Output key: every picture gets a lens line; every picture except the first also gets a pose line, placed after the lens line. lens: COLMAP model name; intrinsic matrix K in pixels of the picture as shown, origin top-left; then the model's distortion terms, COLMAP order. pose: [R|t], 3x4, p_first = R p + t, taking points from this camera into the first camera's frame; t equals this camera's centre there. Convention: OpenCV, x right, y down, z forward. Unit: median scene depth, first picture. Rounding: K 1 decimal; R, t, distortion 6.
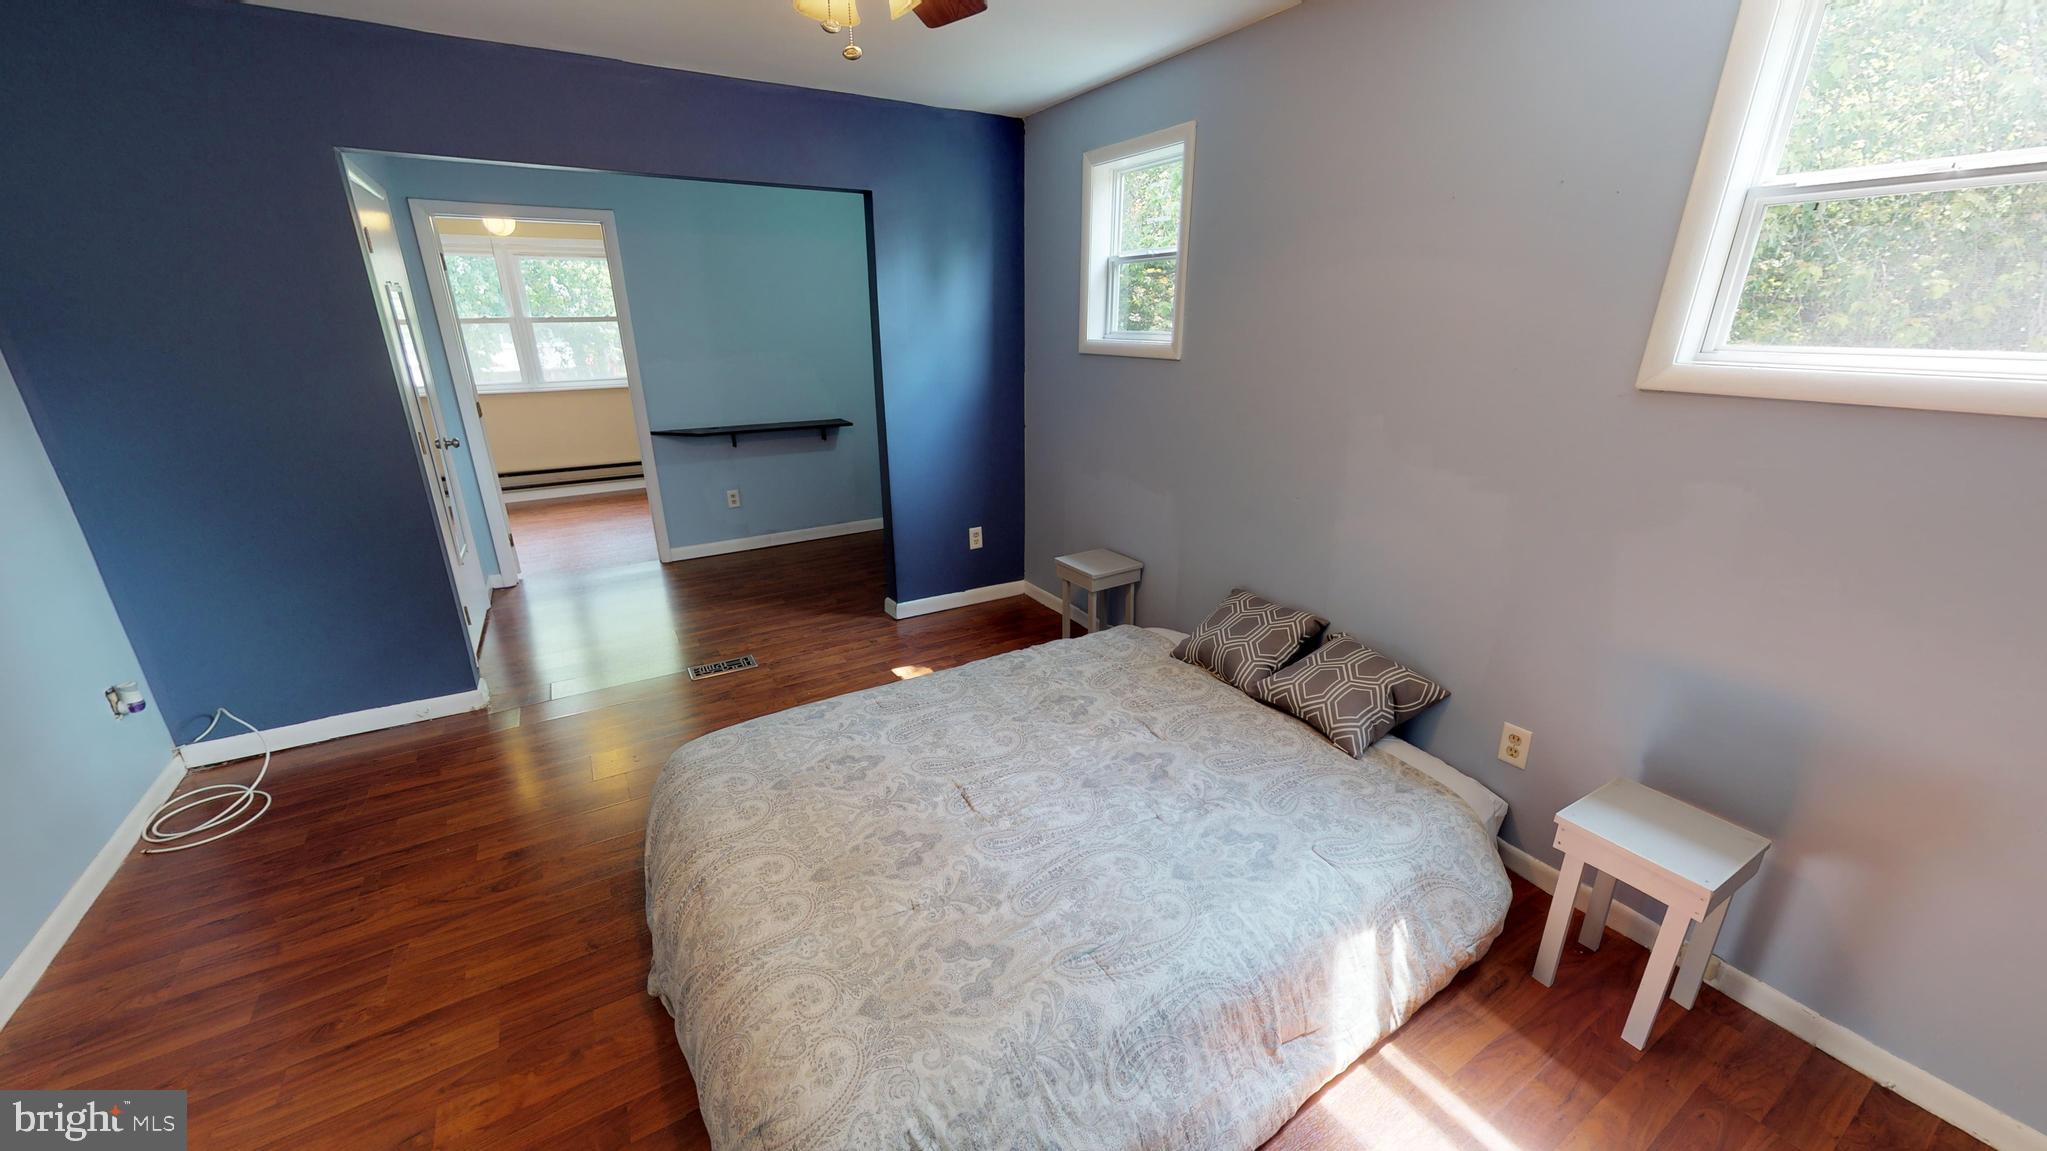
lens RADIAL K [[752.4, 0, 1024.6], [0, 752.4, 577.8], [0, 0, 1]] dist [-0.000146, -0.000014]
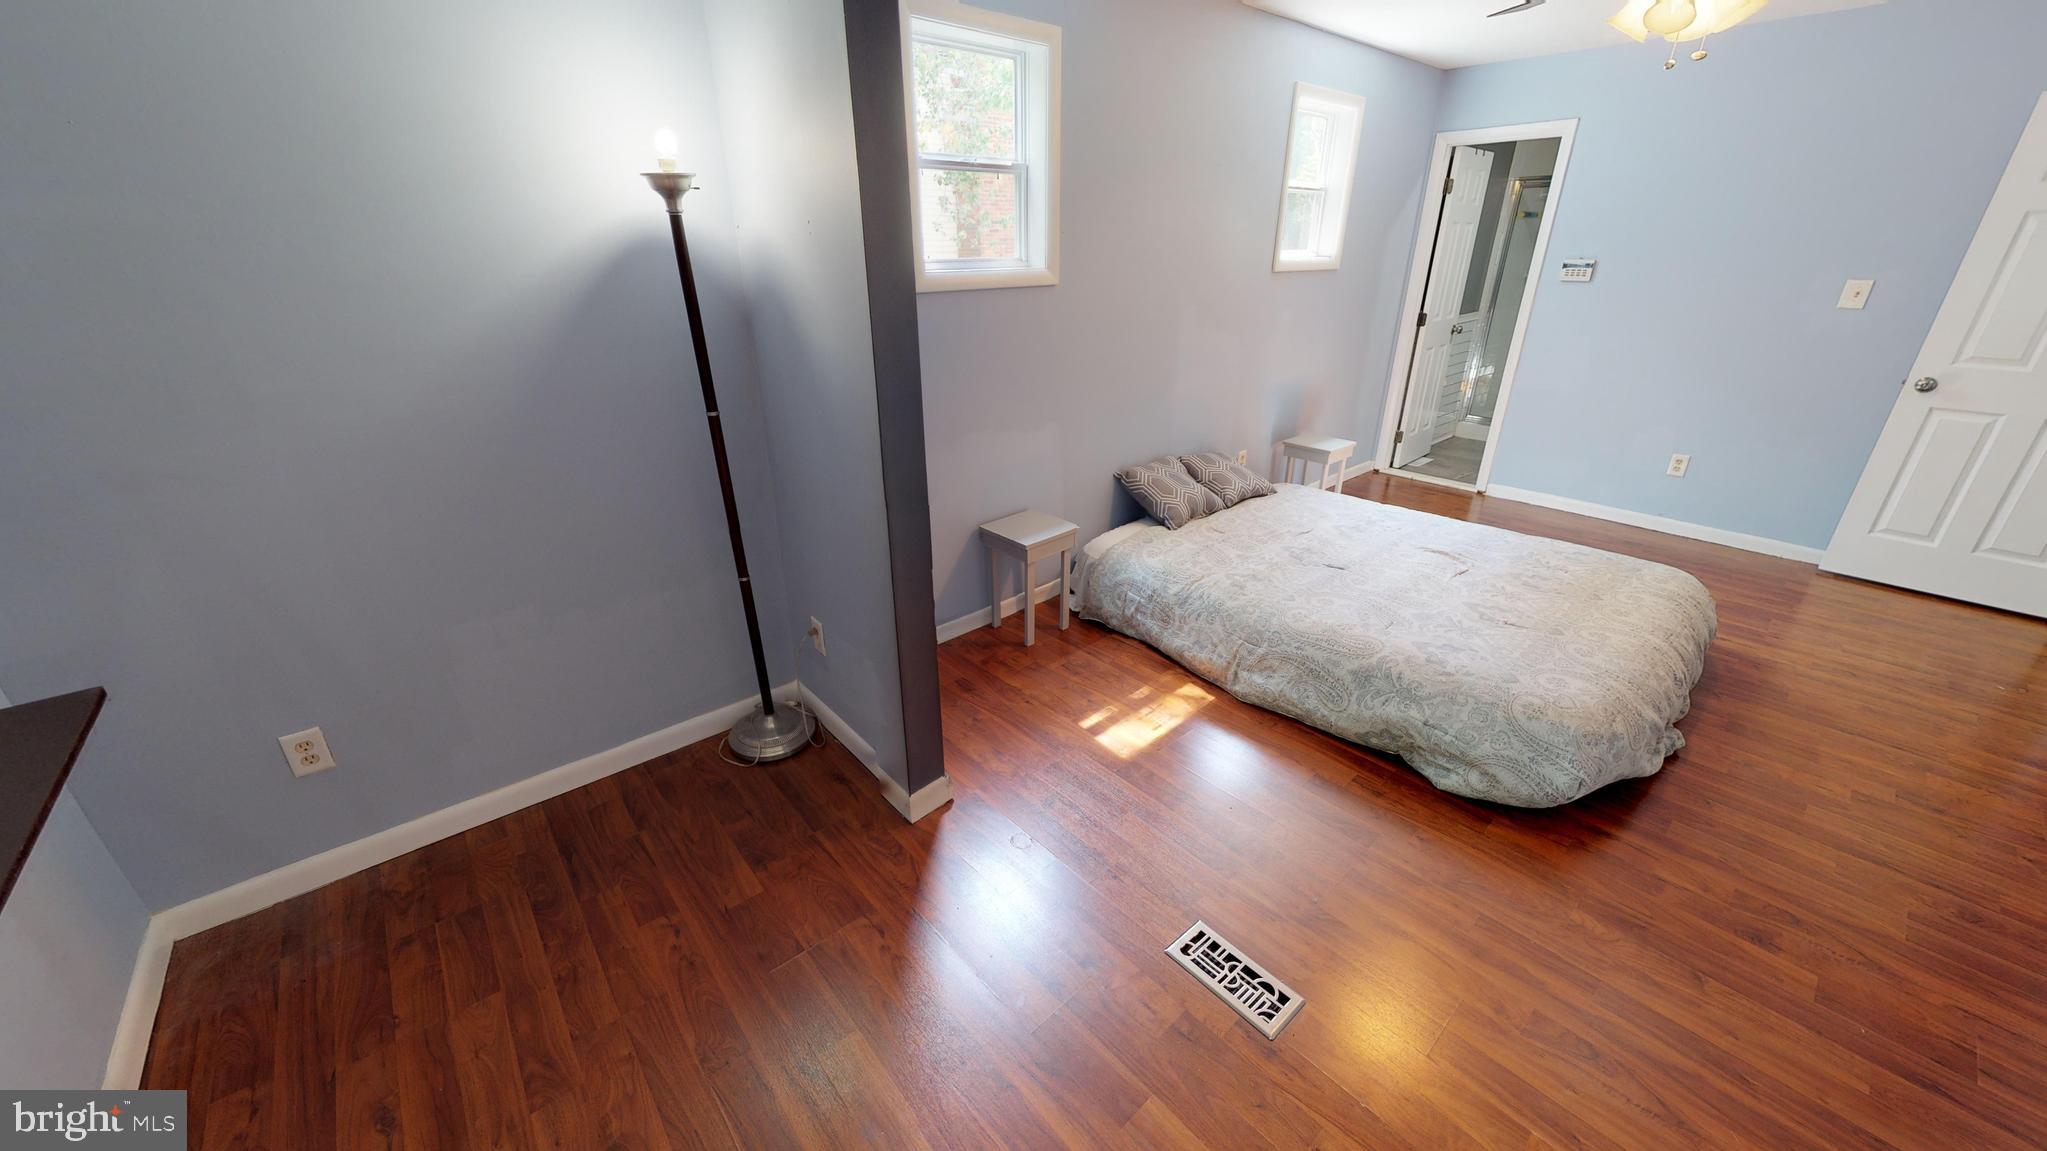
lens RADIAL K [[749.7, 0, 1024.1], [0, 749.7, 579.7], [0, 0, 1]] dist [0.001444, -0.000149]
pose [[-0.179798, -0.403297, 0.897231, -1.090221], [0.328920, 0.834949, 0.441215, -0.548809], [-0.927084, 0.374447, -0.017470, 1.589270]]
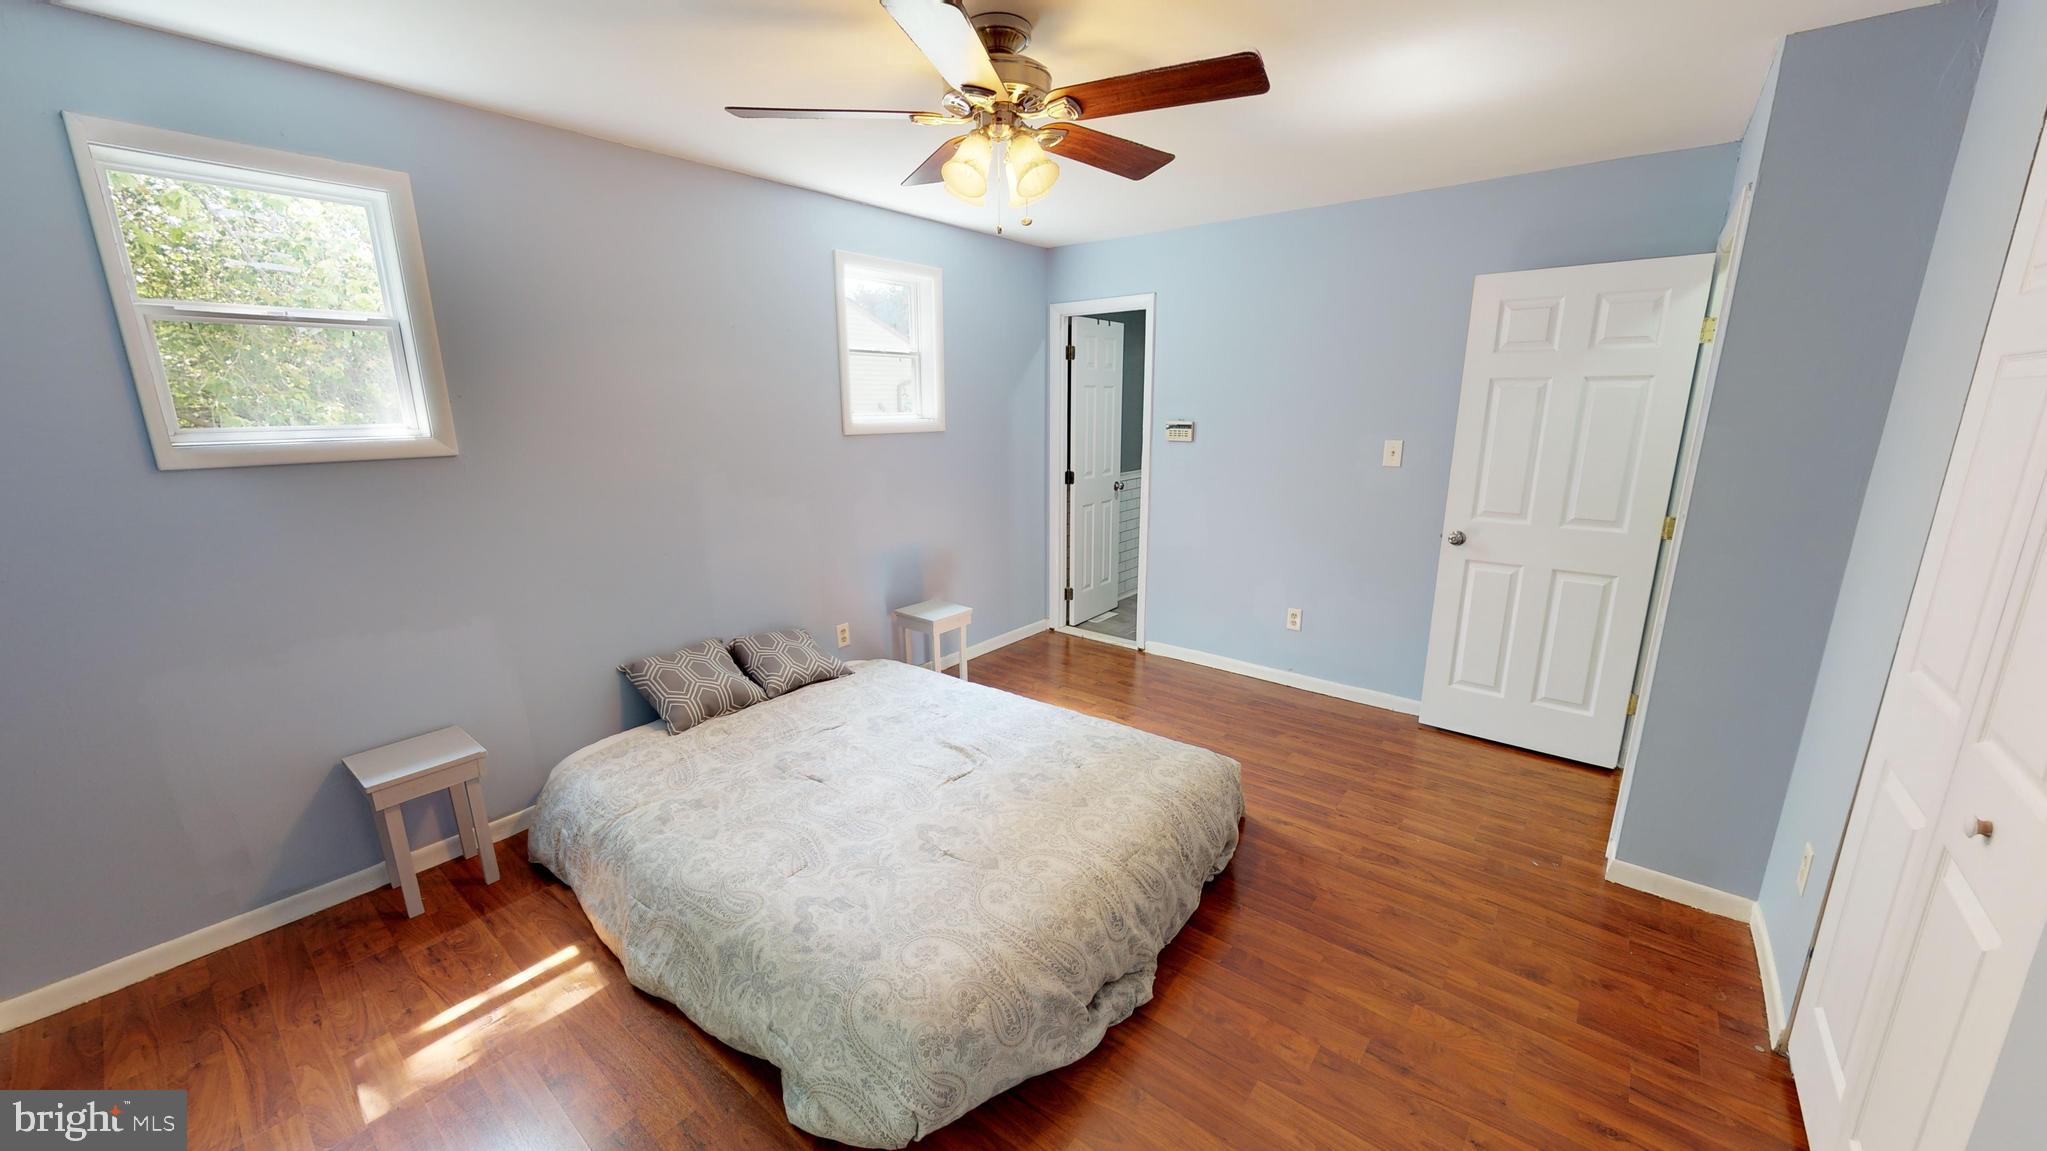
lens RADIAL K [[749.7, 0, 1024.1], [0, 749.7, 579.7], [0, 0, 1]] dist [0.001444, -0.000149]
pose [[-0.337517, -0.217977, 0.915734, -1.023776], [0.313949, 0.891052, 0.327816, -0.321349], [-0.887422, 0.398137, -0.232311, 0.922312]]
